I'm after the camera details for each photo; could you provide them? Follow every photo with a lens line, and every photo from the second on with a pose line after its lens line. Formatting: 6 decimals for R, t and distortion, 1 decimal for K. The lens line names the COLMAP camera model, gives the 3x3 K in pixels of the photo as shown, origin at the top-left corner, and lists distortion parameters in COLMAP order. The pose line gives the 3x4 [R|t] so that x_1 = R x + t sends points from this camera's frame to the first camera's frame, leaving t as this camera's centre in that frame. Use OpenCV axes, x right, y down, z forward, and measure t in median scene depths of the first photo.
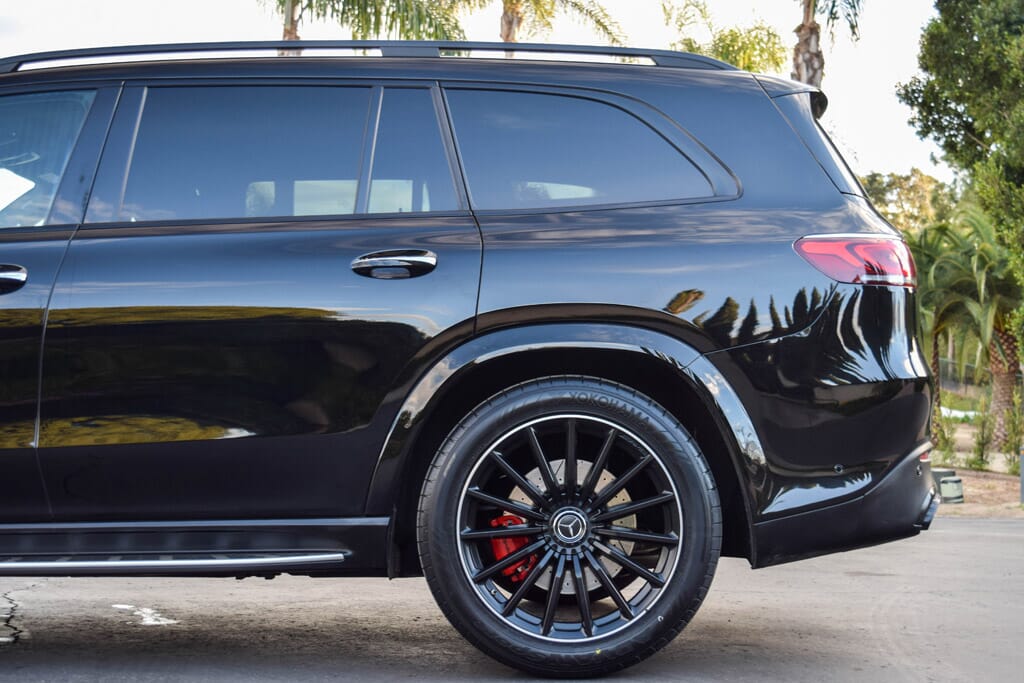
lens RADIAL K [[1376.6, 0, 512.4], [0, 1376.6, 345.4], [0, 0, 1]] dist [-0.027246, 0.000000]
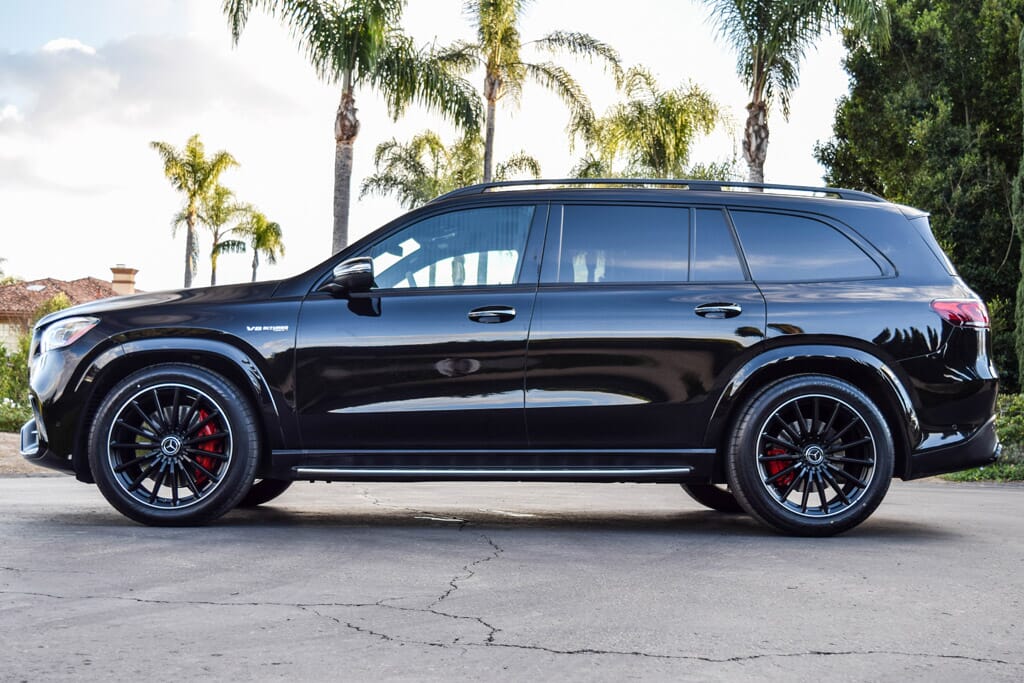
lens RADIAL K [[1145.1, 0, 515.2], [0, 1145.1, 337.7], [0, 0, 1]] dist [-0.025963, 0.000000]
pose [[0.998981, 0.021475, 0.039701, -0.382857], [-0.021168, 0.999743, -0.008137, -0.004402], [-0.039865, 0.007288, 0.999178, -0.467777]]
